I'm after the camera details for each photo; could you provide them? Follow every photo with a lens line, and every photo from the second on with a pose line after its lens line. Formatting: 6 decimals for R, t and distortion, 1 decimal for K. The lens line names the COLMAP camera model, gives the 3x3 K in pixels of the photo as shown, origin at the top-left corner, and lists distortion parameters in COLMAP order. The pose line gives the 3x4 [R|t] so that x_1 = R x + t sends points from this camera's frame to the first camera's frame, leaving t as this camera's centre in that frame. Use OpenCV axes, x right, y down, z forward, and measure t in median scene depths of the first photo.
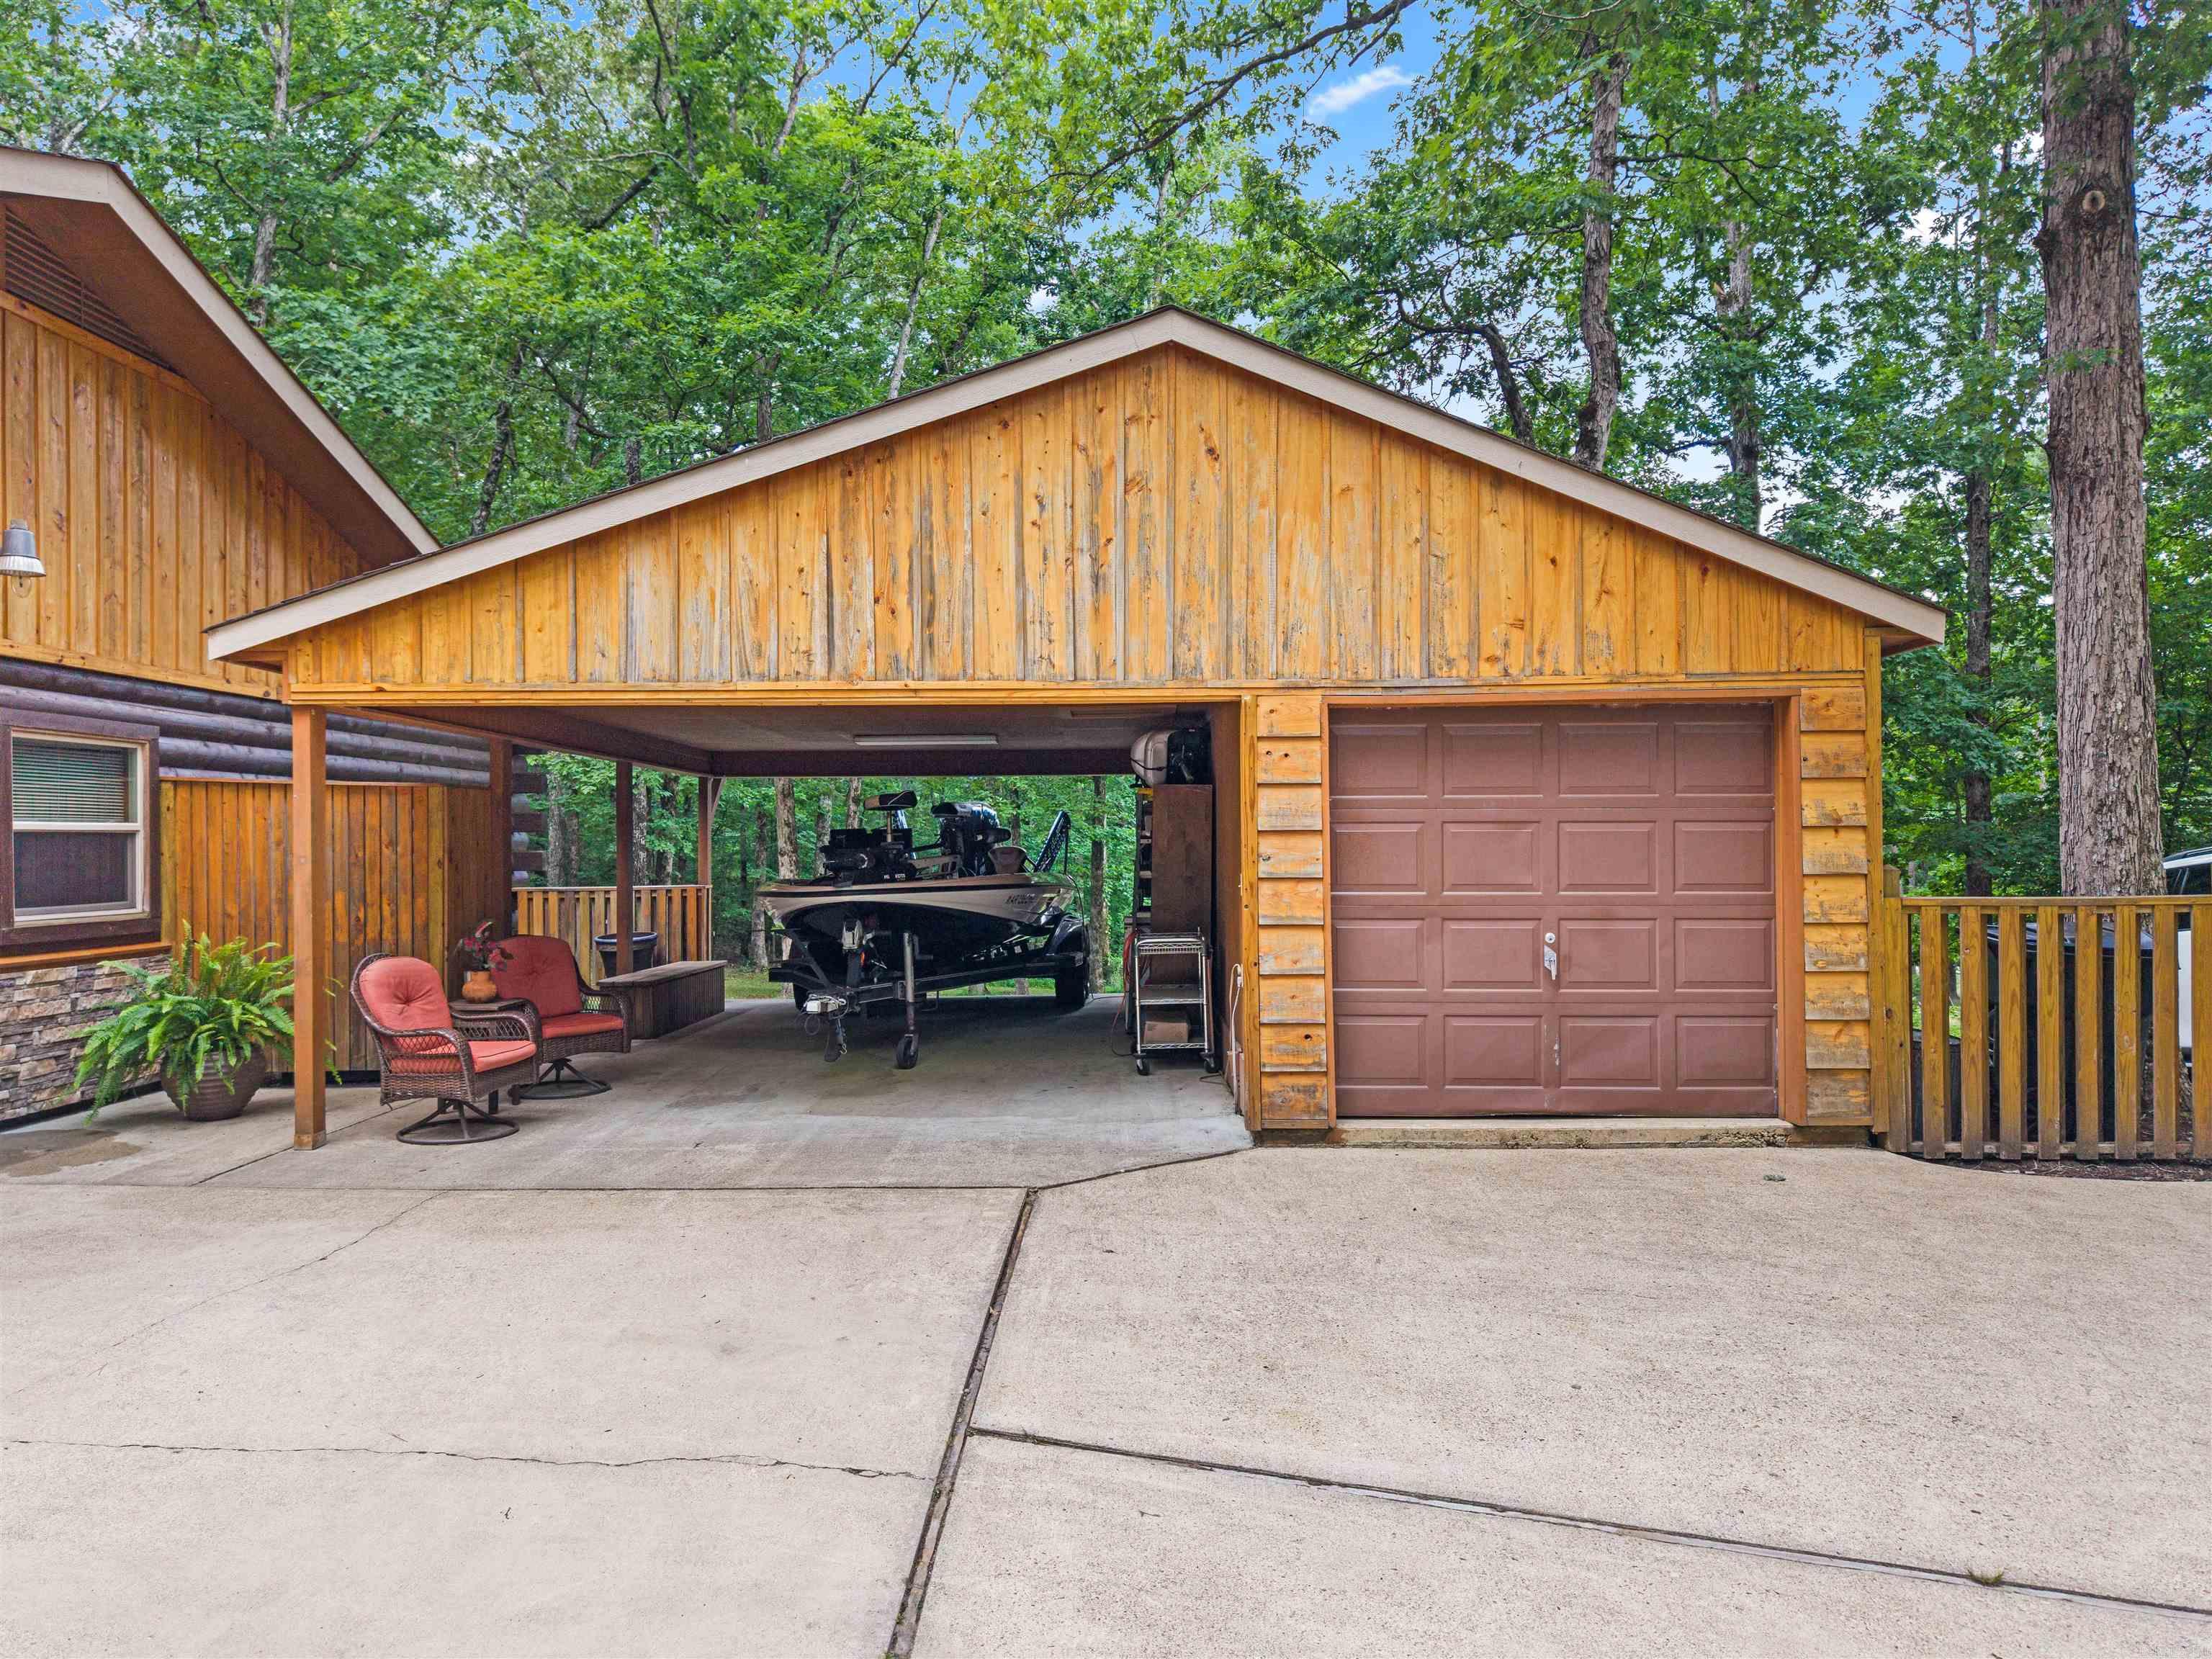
lens RADIAL K [[1456.5, 0, 1106.0], [0, 1456.5, 829.5], [0, 0, 1]] dist [0.046164, -0.055312]
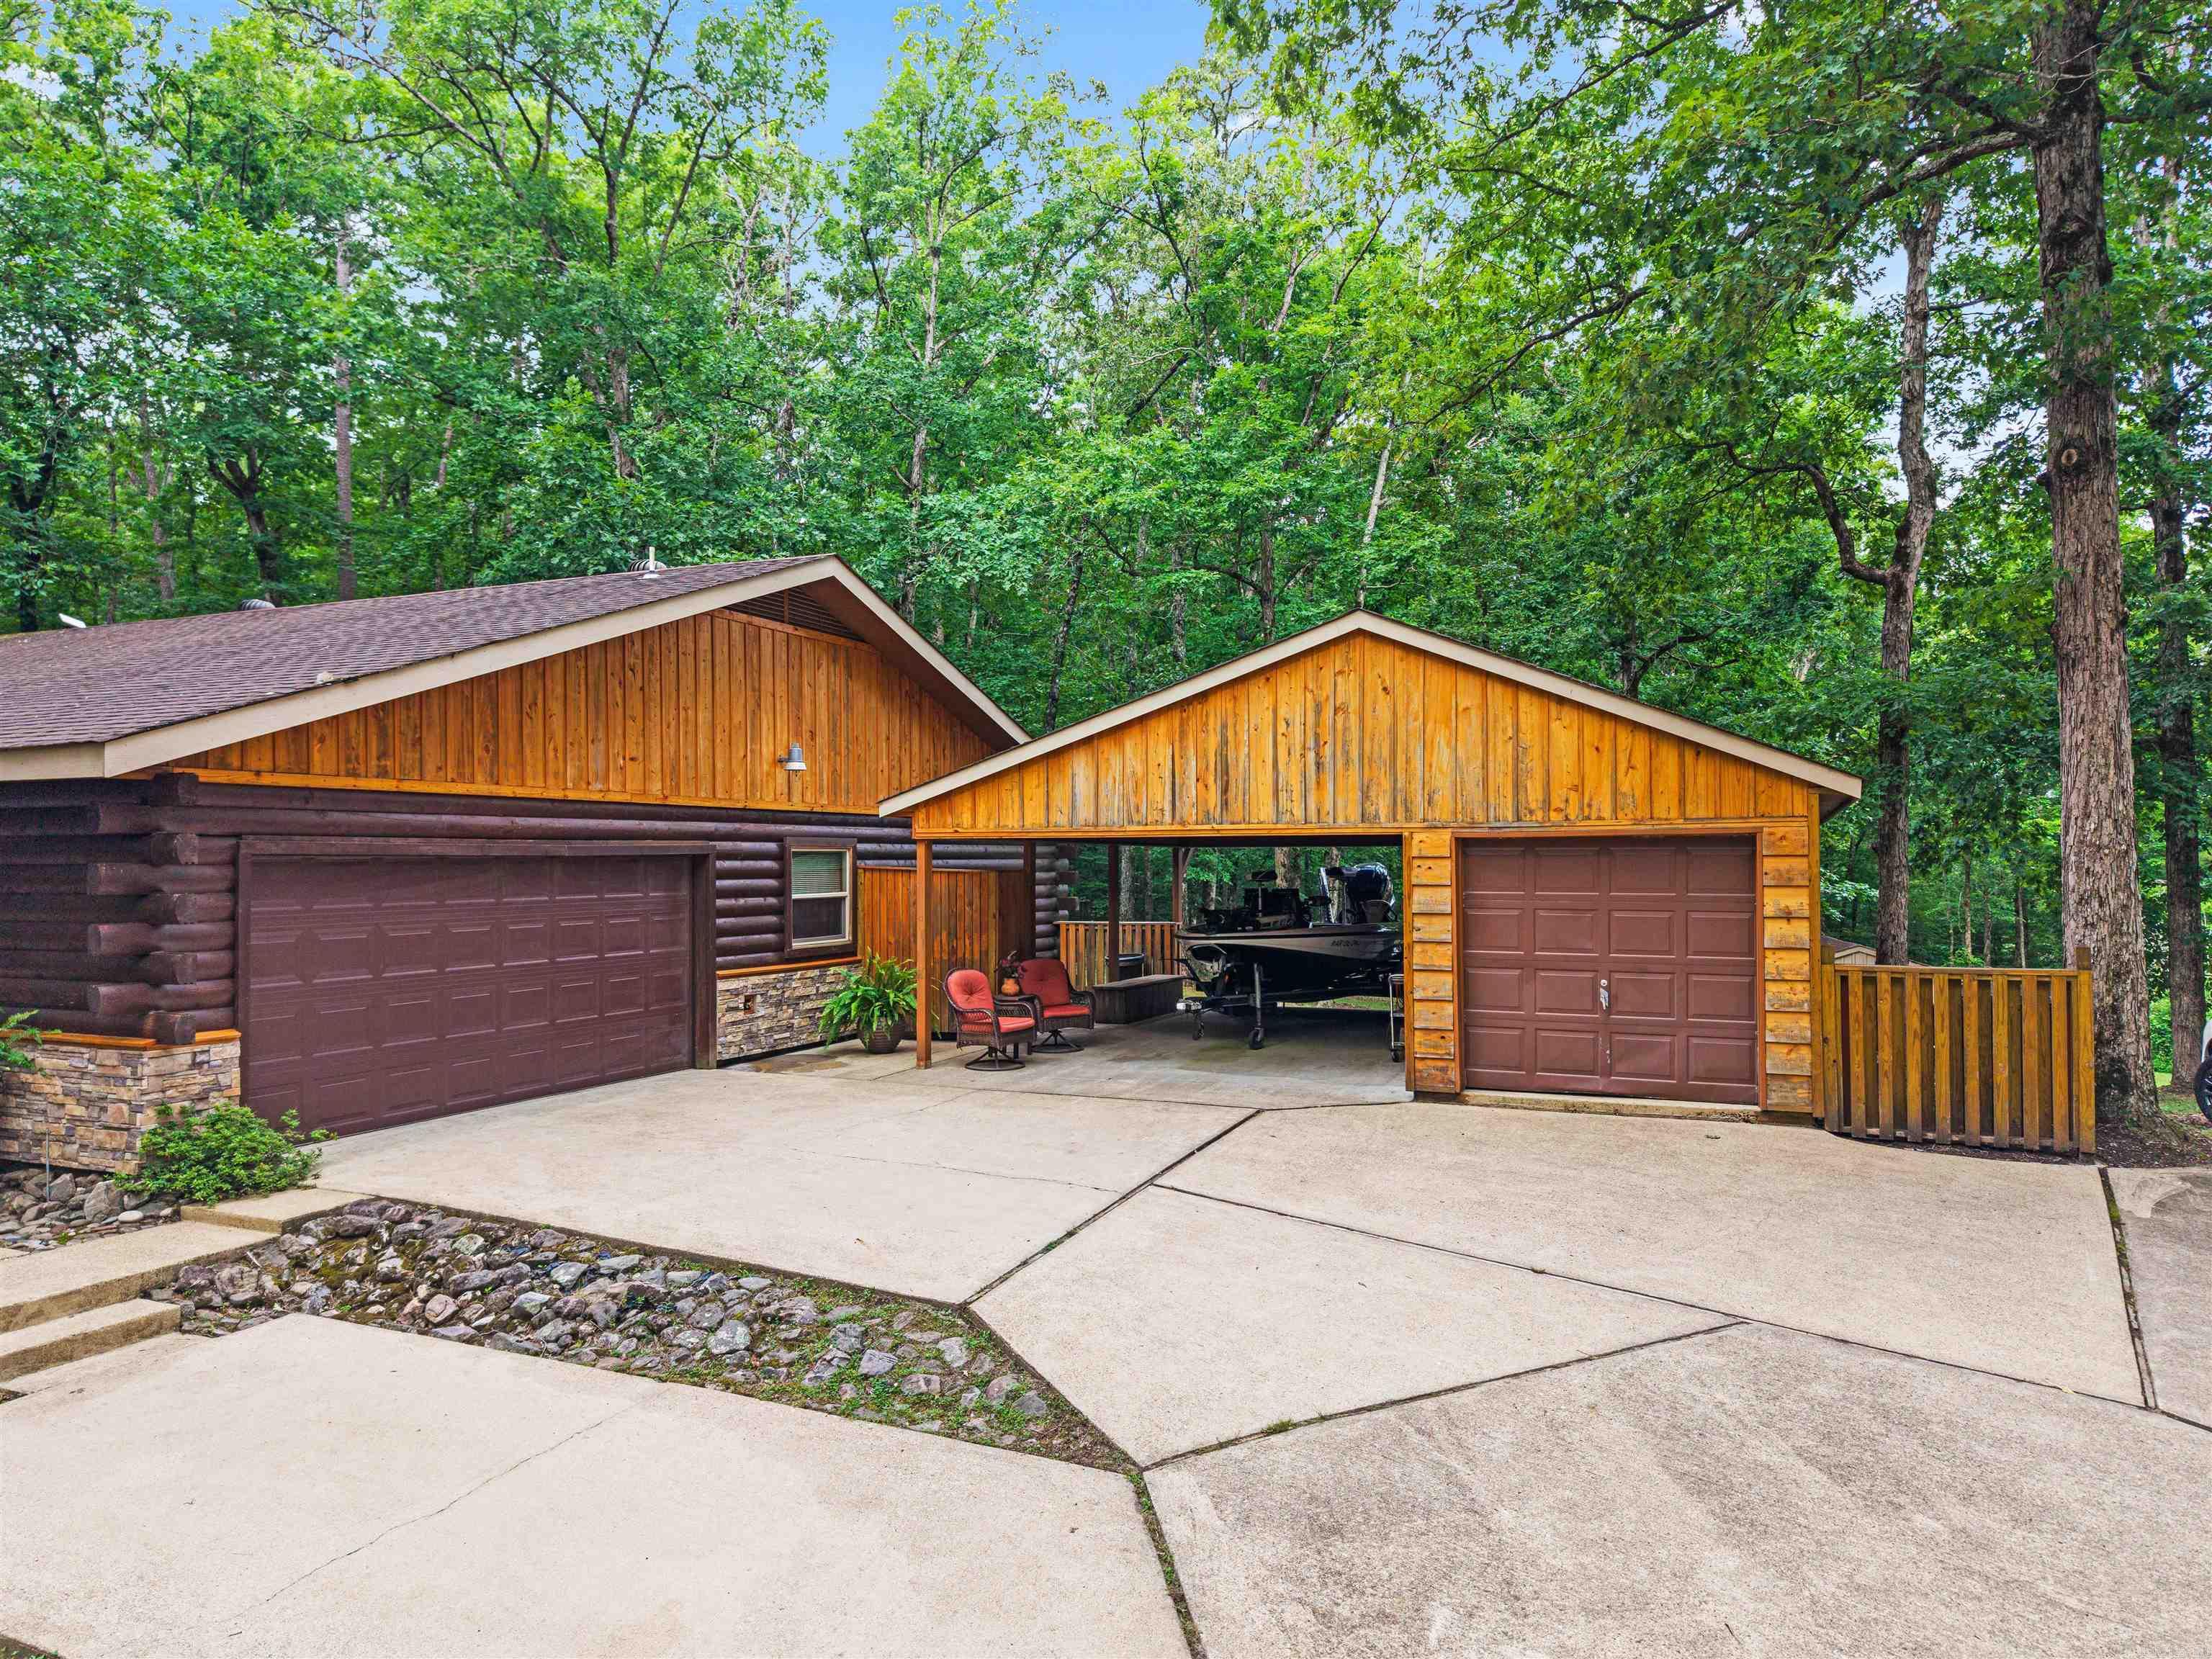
lens RADIAL K [[1491.5, 0, 1136.0], [0, 1491.5, 828.2], [0, 0, 1]] dist [0.010516, -0.029620]
pose [[0.927121, -0.002790, -0.374751, 0.448063], [-0.000249, 0.999967, -0.008061, -0.082351], [0.374761, 0.007567, 0.927090, -0.706993]]
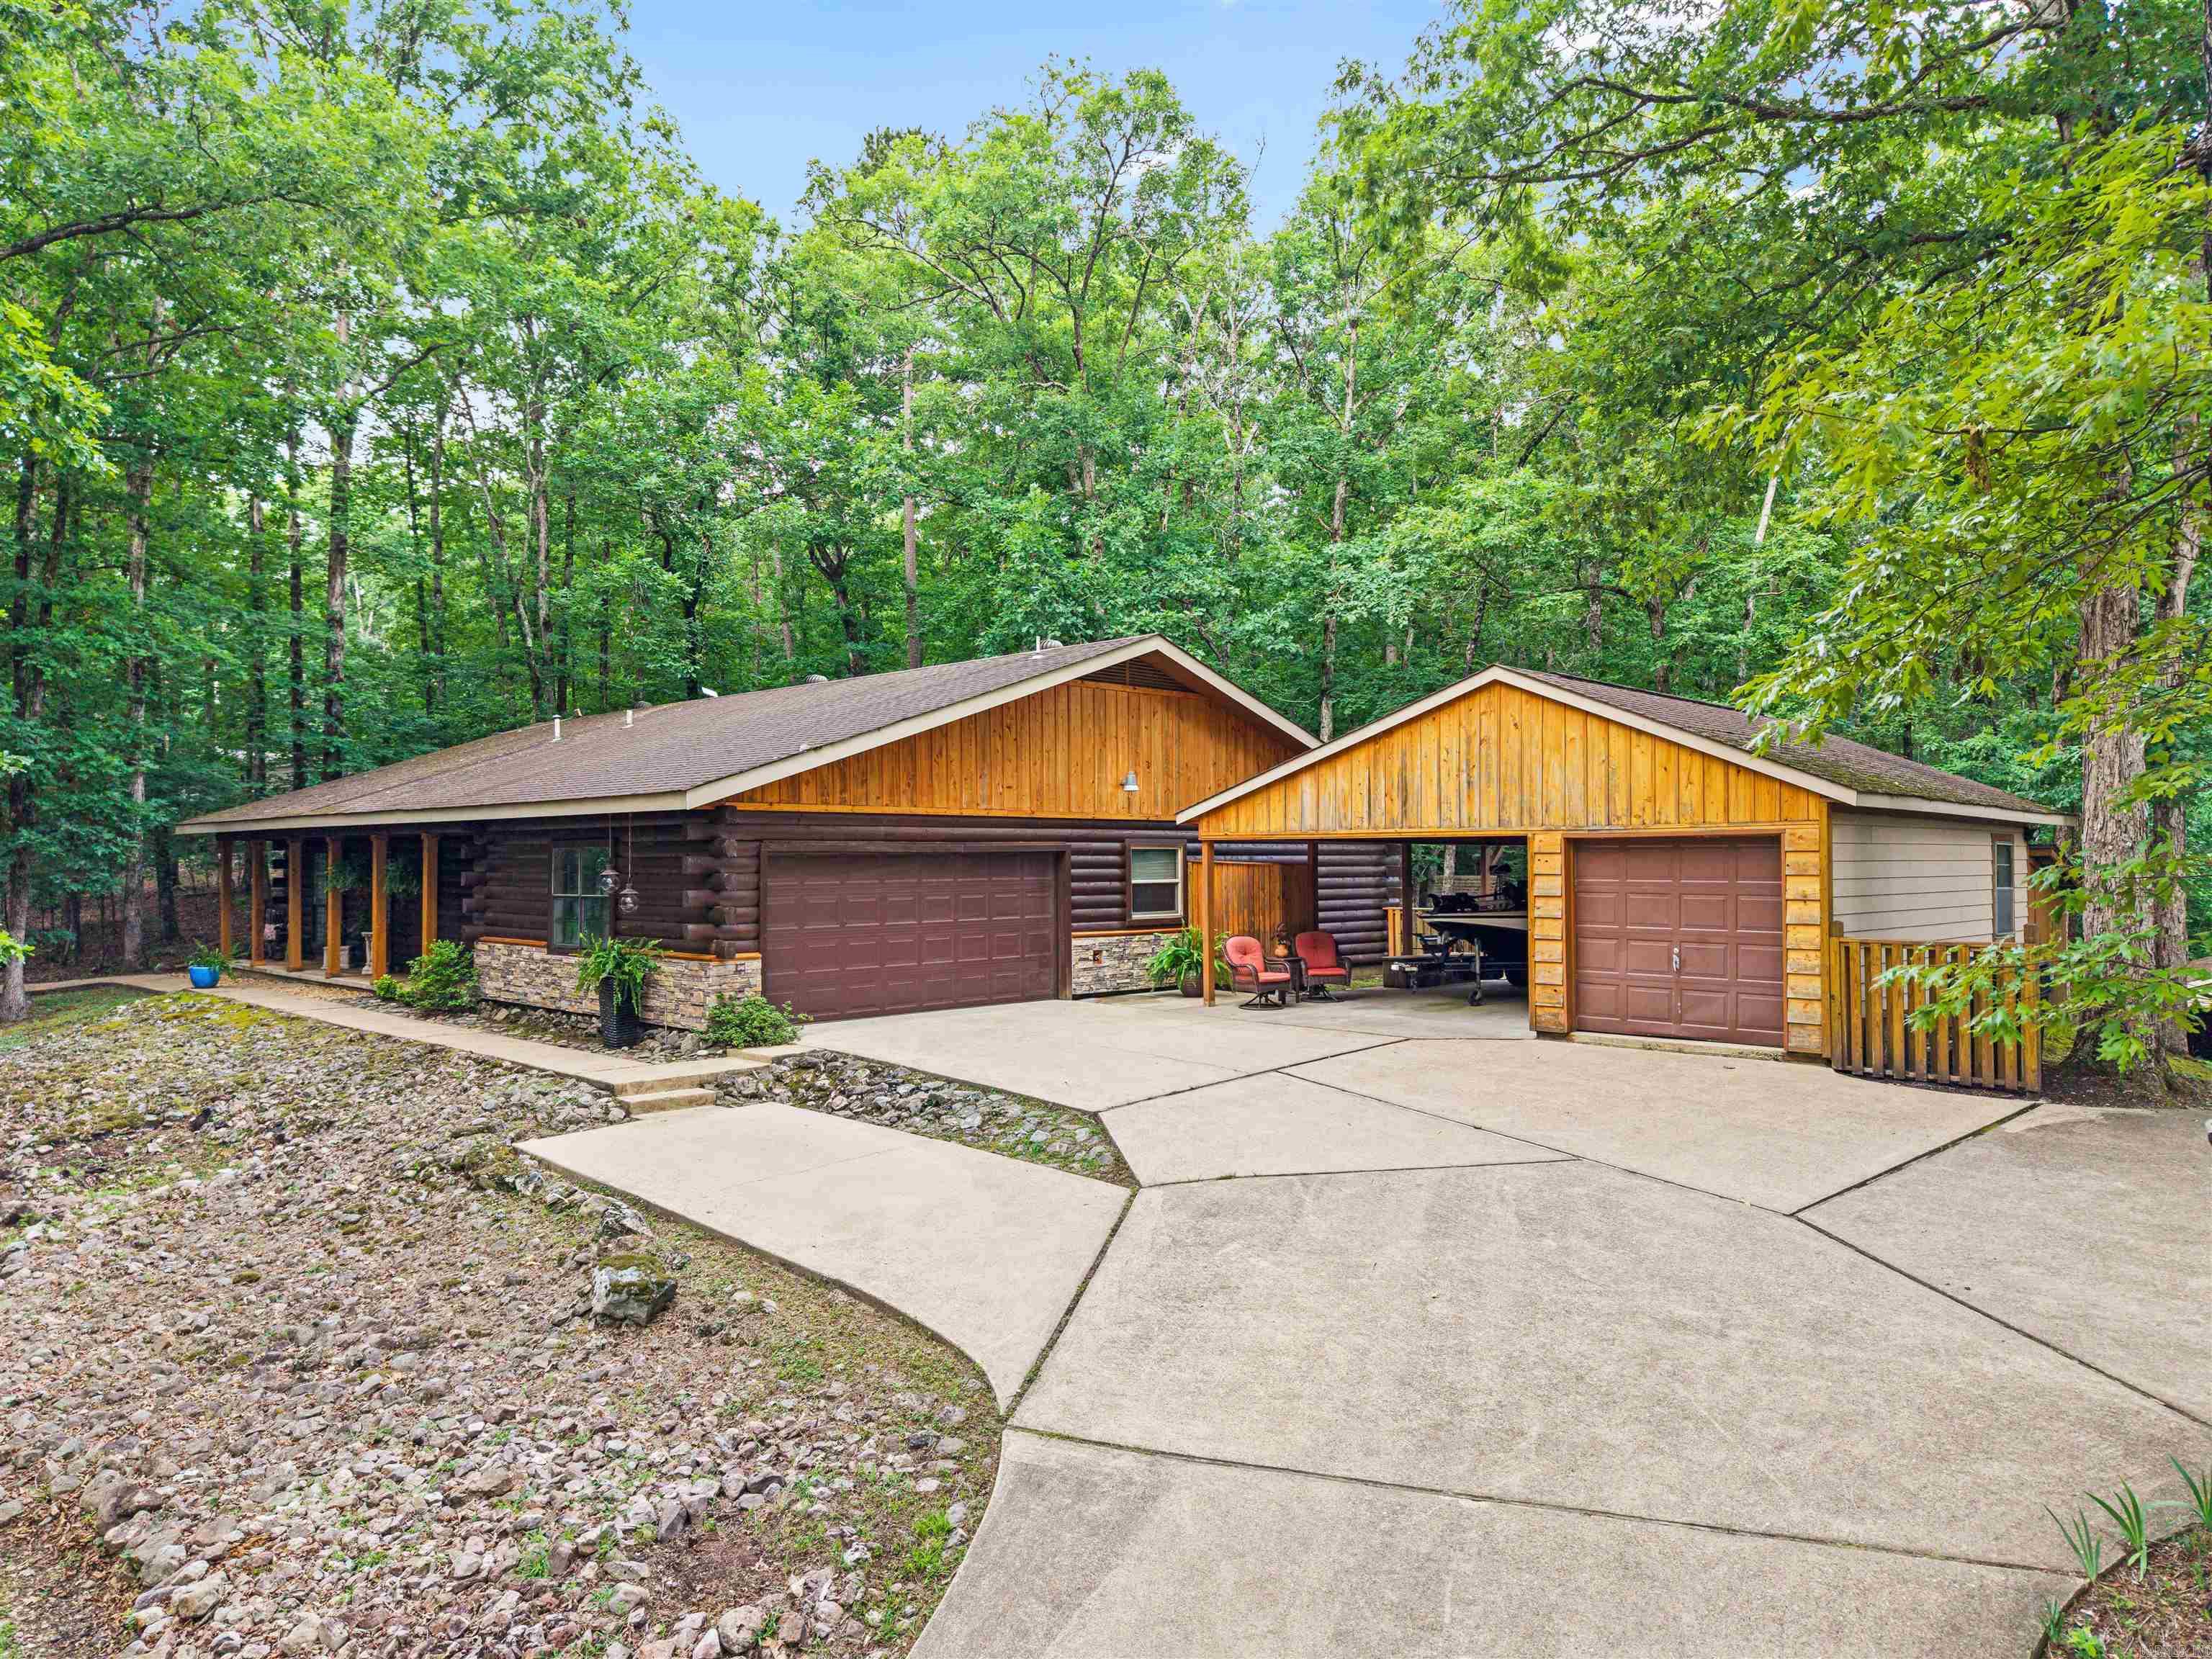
lens RADIAL K [[1491.5, 0, 1136.0], [0, 1491.5, 828.2], [0, 0, 1]] dist [0.010516, -0.029620]
pose [[0.731374, -0.007614, -0.681934, 1.197658], [0.003800, 0.999968, -0.007089, -0.086652], [0.681966, 0.002593, 0.731380, -1.058149]]
